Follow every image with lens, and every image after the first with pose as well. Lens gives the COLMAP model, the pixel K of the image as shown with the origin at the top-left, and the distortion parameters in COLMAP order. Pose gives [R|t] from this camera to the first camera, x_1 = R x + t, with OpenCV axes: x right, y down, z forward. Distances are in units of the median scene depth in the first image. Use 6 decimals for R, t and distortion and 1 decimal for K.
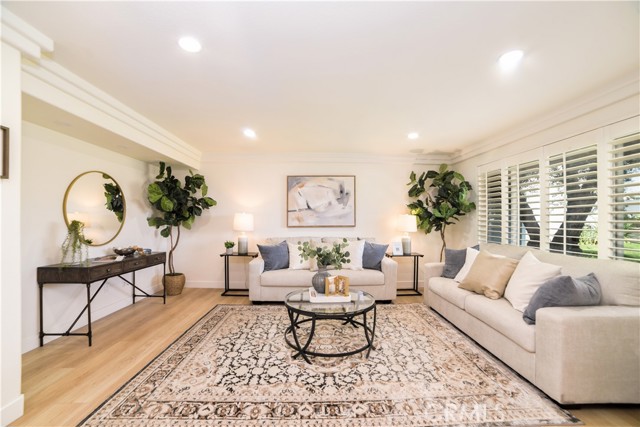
lens RADIAL K [[265.7, 0, 320.7], [0, 265.7, 212.8], [0, 0, 1]] dist [-0.066341, 0.007271]
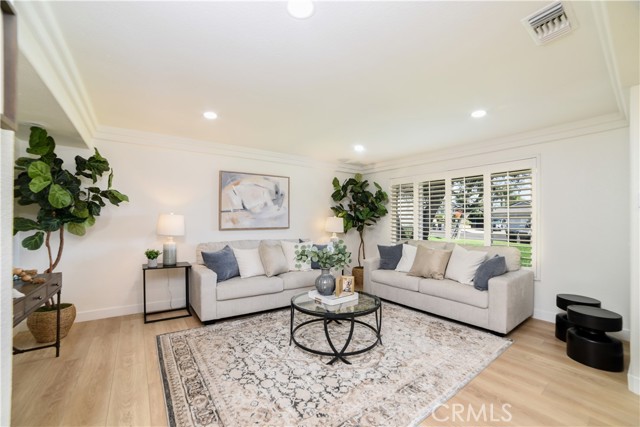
lens RADIAL K [[265.7, 0, 322.1], [0, 265.7, 216.2], [0, 0, 1]] dist [-0.066341, 0.007271]
pose [[0.823391, 0.010826, 0.567372, -0.368179], [-0.016258, 0.999858, 0.004517, 0.000215], [-0.567242, -0.012943, 0.823450, 0.120361]]
